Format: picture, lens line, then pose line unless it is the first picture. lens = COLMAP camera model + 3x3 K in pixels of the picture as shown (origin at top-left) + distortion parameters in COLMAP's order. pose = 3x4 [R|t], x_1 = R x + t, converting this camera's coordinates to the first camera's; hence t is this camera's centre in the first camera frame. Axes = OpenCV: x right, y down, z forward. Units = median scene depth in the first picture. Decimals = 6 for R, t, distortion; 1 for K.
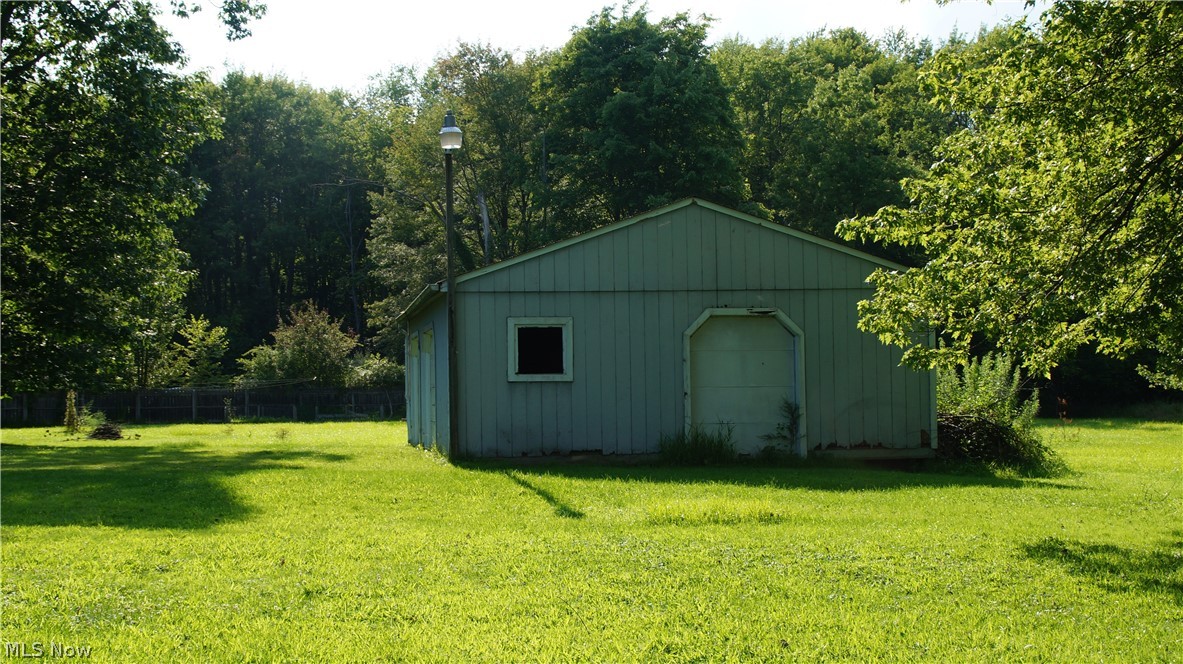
lens RADIAL K [[1864.1, 0, 591.0], [0, 1864.1, 333.0], [0, 0, 1]] dist [-0.012651, 0.000000]
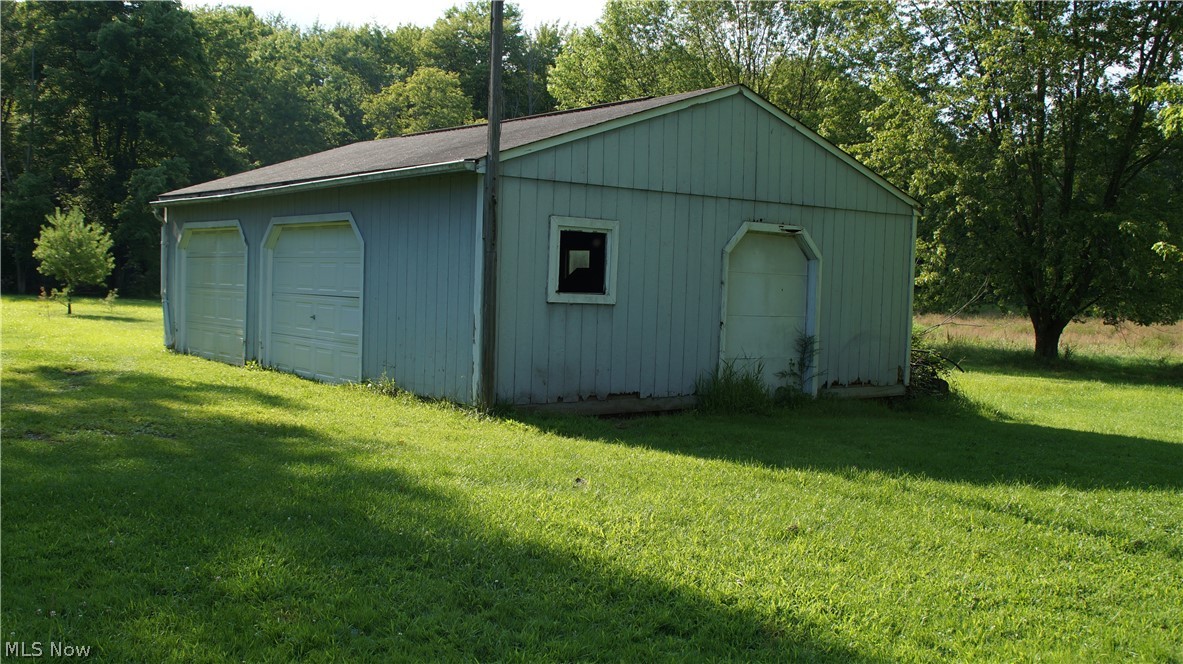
lens RADIAL K [[1160.5, 0, 592.5], [0, 1160.5, 329.6], [0, 0, 1]] dist [-0.005573, 0.000000]
pose [[0.865848, 0.022830, 0.499785, -0.255124], [-0.061923, 0.996167, 0.061773, 0.007096], [-0.496460, -0.084434, 0.863944, 0.581407]]
